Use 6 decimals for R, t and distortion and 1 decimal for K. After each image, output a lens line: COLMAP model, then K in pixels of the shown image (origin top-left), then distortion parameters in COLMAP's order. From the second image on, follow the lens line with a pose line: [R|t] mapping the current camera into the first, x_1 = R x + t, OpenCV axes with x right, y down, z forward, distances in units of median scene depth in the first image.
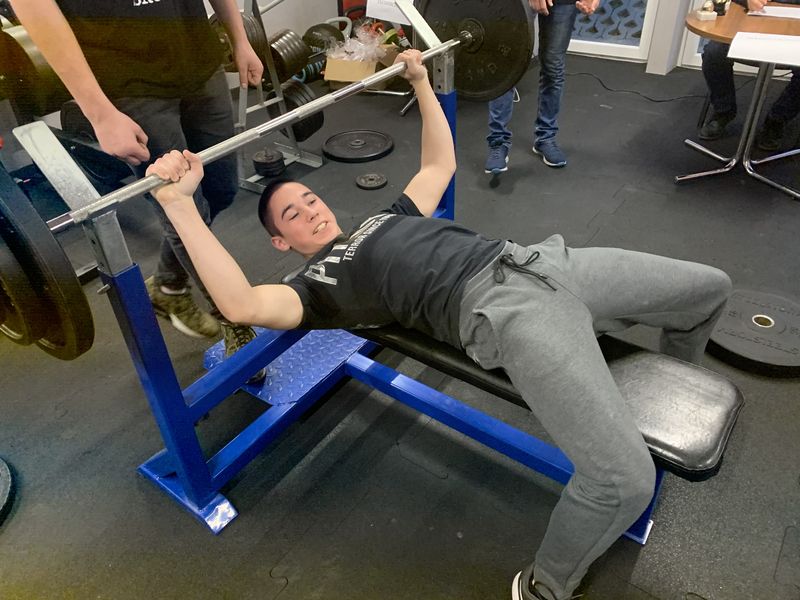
lens RADIAL K [[606.9, 0, 392.3], [0, 606.9, 296.2], [0, 0, 1]] dist [0.019954, -0.019512]
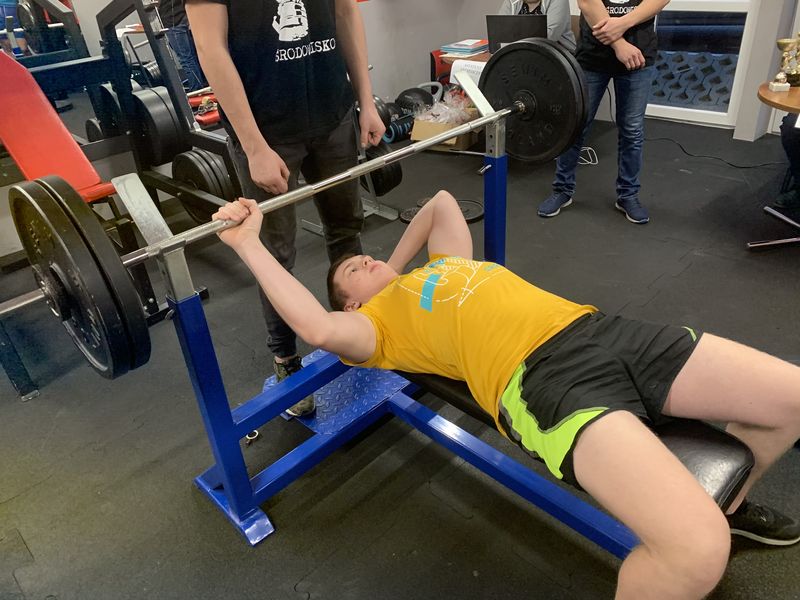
lens RADIAL K [[606.9, 0, 400.1], [0, 606.9, 296.8], [0, 0, 1]] dist [0.019954, -0.019512]
pose [[0.988189, 0.057089, -0.142209, 0.083647], [-0.068952, 0.994412, -0.079940, 0.012249], [0.136850, 0.088801, 0.986603, -0.067379]]
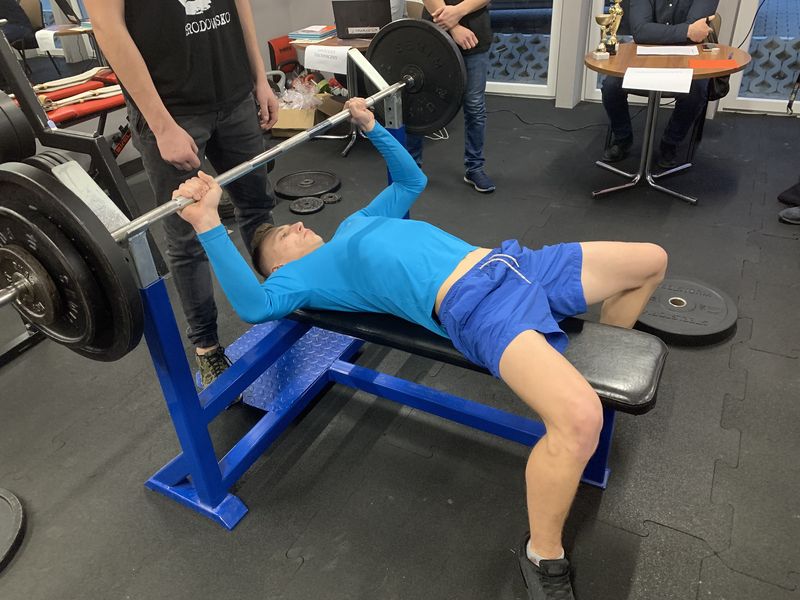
lens RADIAL K [[606.9, 0, 397.8], [0, 606.9, 290.6], [0, 0, 1]] dist [0.019954, -0.019512]
pose [[0.989848, -0.082877, 0.115465, -0.068106], [0.091906, 0.992924, -0.075196, 0.061829], [-0.108416, 0.085044, 0.990461, -0.121489]]
